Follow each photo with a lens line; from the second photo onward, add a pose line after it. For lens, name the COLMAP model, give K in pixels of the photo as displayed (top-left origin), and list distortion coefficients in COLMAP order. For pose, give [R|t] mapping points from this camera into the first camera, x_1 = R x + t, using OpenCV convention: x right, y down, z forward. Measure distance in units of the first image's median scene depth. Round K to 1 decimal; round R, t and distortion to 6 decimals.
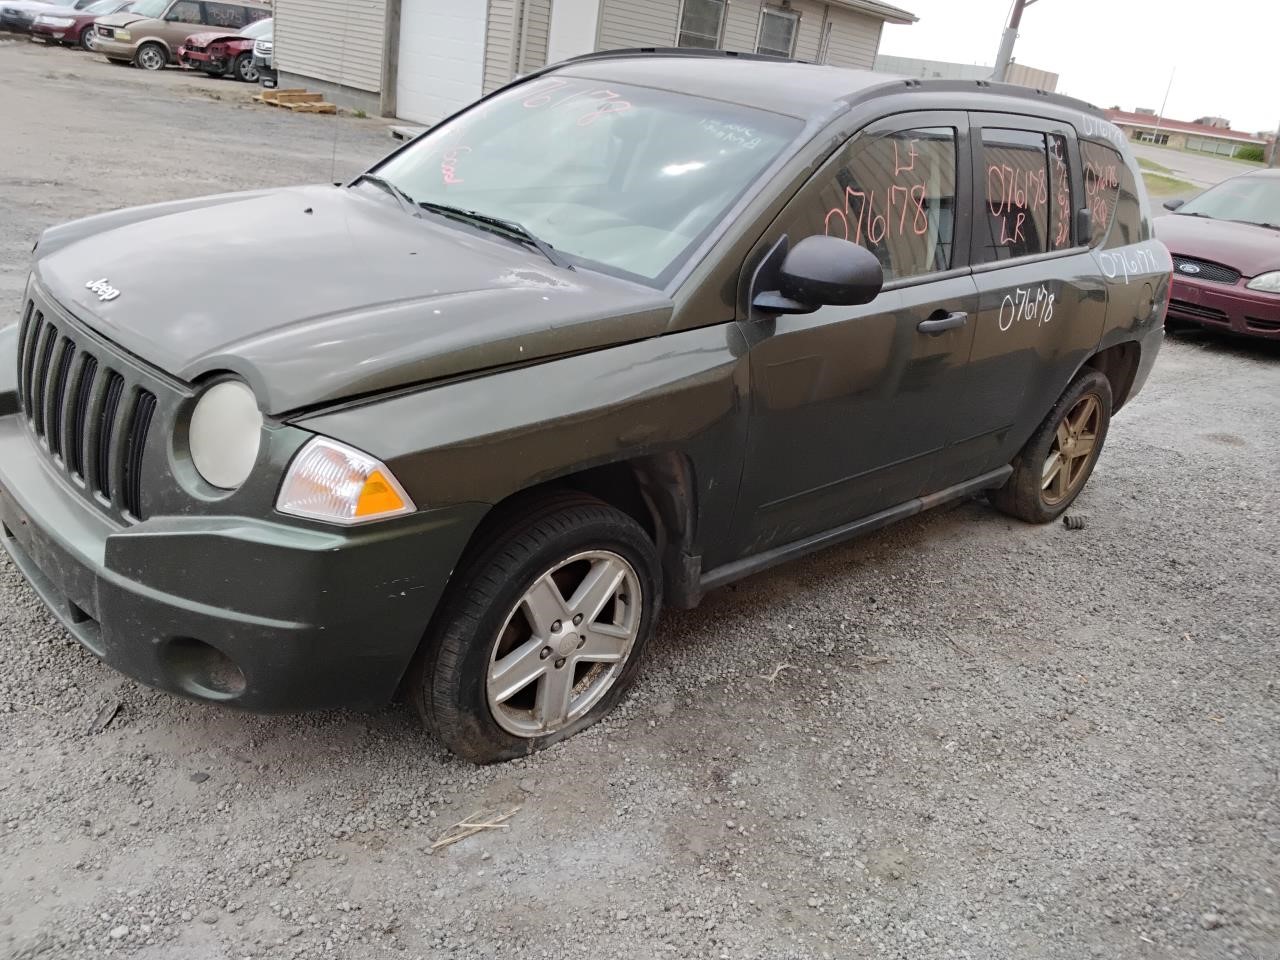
lens RADIAL K [[984.0, 0, 641.5], [0, 984.0, 484.9], [0, 0, 1]] dist [0.083625, -0.158411]
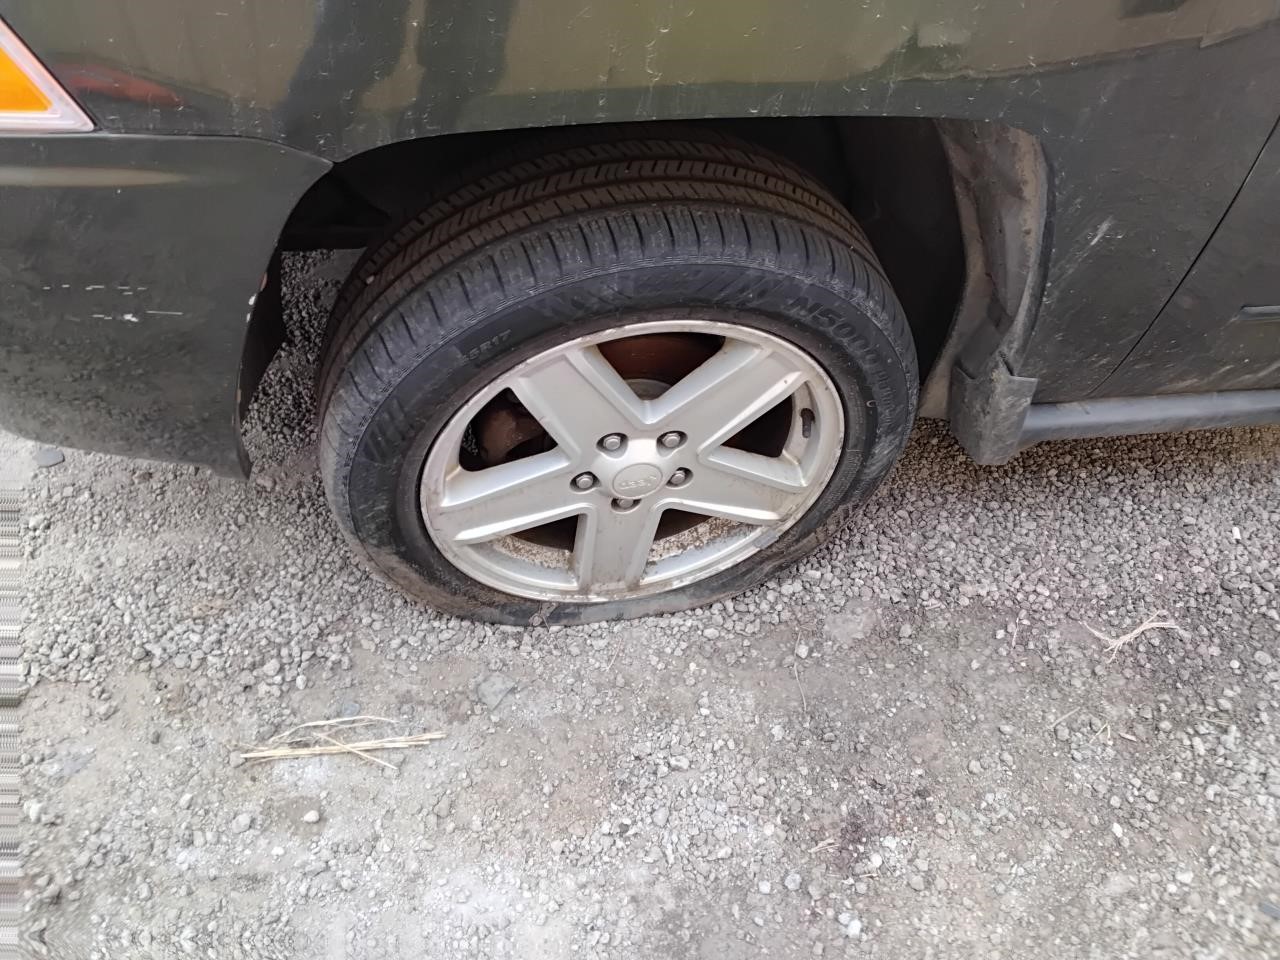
lens RADIAL K [[1005.0, 0, 640.0], [0, 1005.0, 480.0], [0, 0, 1]] dist [0.090748, -0.167287]
pose [[0.836970, 0.394542, -0.379233, 0.107109], [-0.202311, 0.866964, 0.455460, -0.059000], [0.508479, -0.304483, 0.805443, 0.577463]]
